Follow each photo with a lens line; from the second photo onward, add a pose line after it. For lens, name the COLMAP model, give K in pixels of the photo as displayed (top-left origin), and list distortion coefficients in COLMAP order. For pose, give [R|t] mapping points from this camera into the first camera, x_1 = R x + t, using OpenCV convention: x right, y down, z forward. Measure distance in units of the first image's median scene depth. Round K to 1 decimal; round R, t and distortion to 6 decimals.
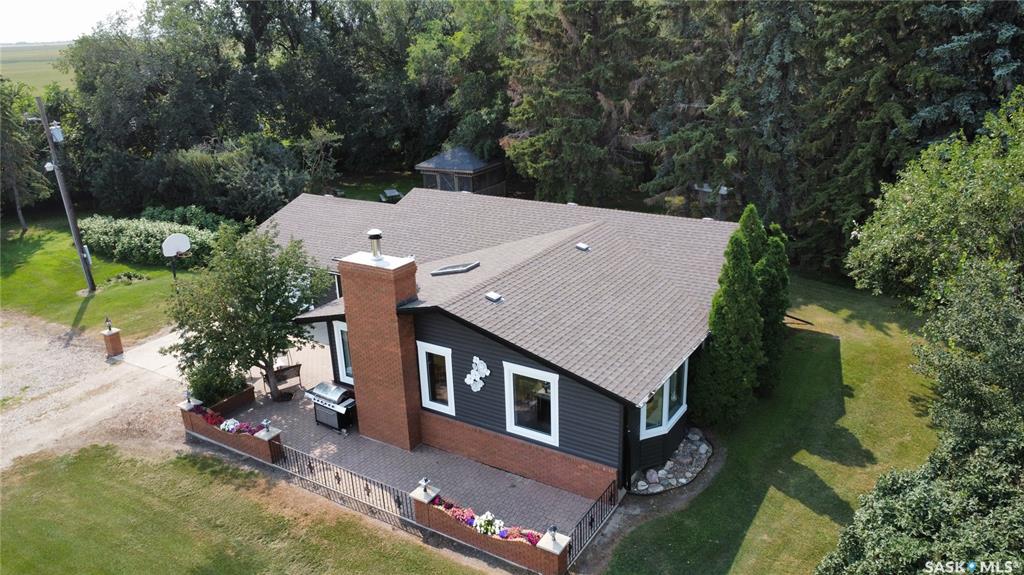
lens RADIAL K [[744.8, 0, 512.8], [0, 744.8, 284.0], [0, 0, 1]] dist [-0.036385, -0.004452]
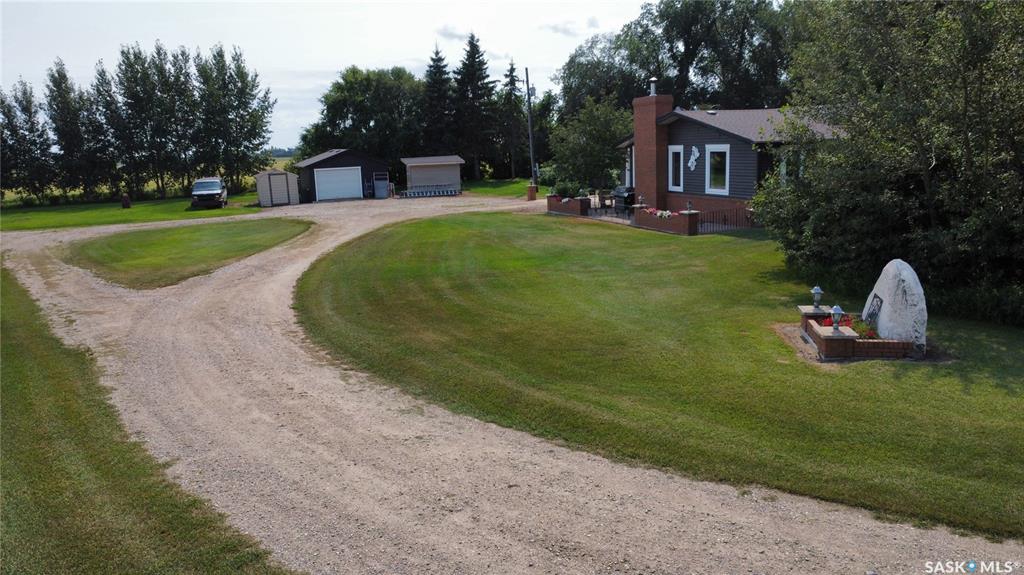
lens RADIAL K [[744.8, 0, 512.7], [0, 744.8, 284.5], [0, 0, 1]] dist [-0.036385, -0.004452]
pose [[0.800385, 0.111506, -0.589025, 0.529344], [-0.187330, 0.979867, -0.069055, 0.491724], [0.569466, 0.165613, 0.805159, -0.418191]]
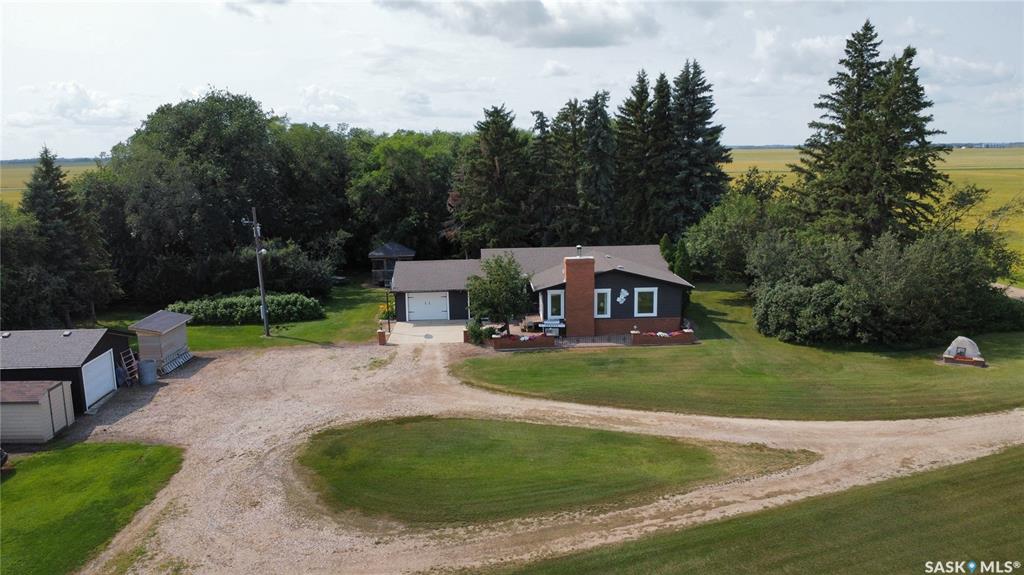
lens RADIAL K [[744.8, 0, 508.2], [0, 744.8, 291.7], [0, 0, 1]] dist [-0.036385, -0.004452]
pose [[0.824418, -0.089194, 0.558909, -1.560677], [0.180278, 0.977453, -0.109932, 0.271797], [-0.536502, 0.191389, 0.821910, -0.797961]]
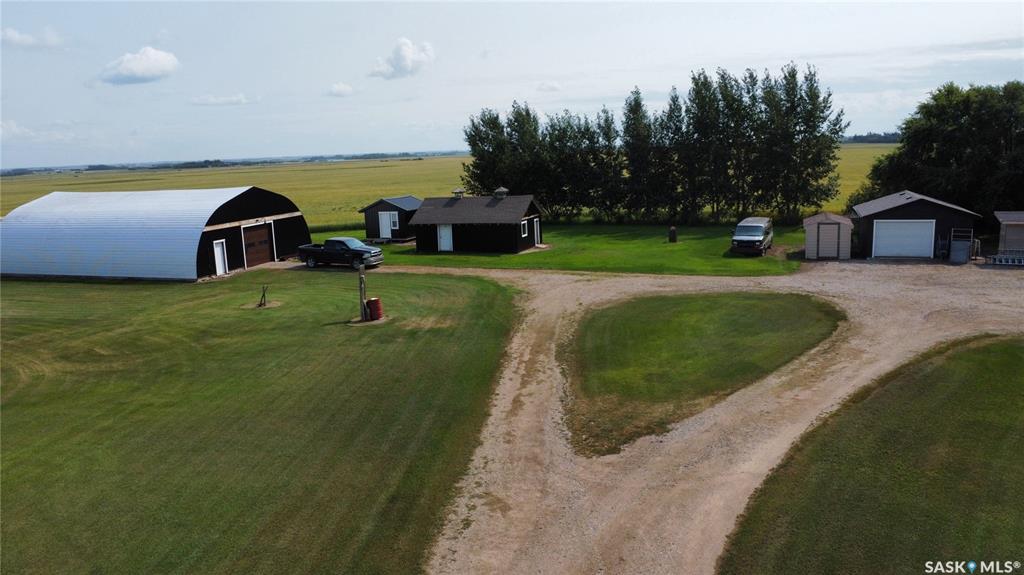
lens RADIAL K [[744.8, 0, 516.5], [0, 744.8, 298.5], [0, 0, 1]] dist [-0.036385, -0.004452]
pose [[0.183092, 0.216930, -0.958863, 0.349290], [-0.296863, 0.942020, 0.156435, 0.257379], [0.937203, 0.256009, 0.236875, -0.243314]]
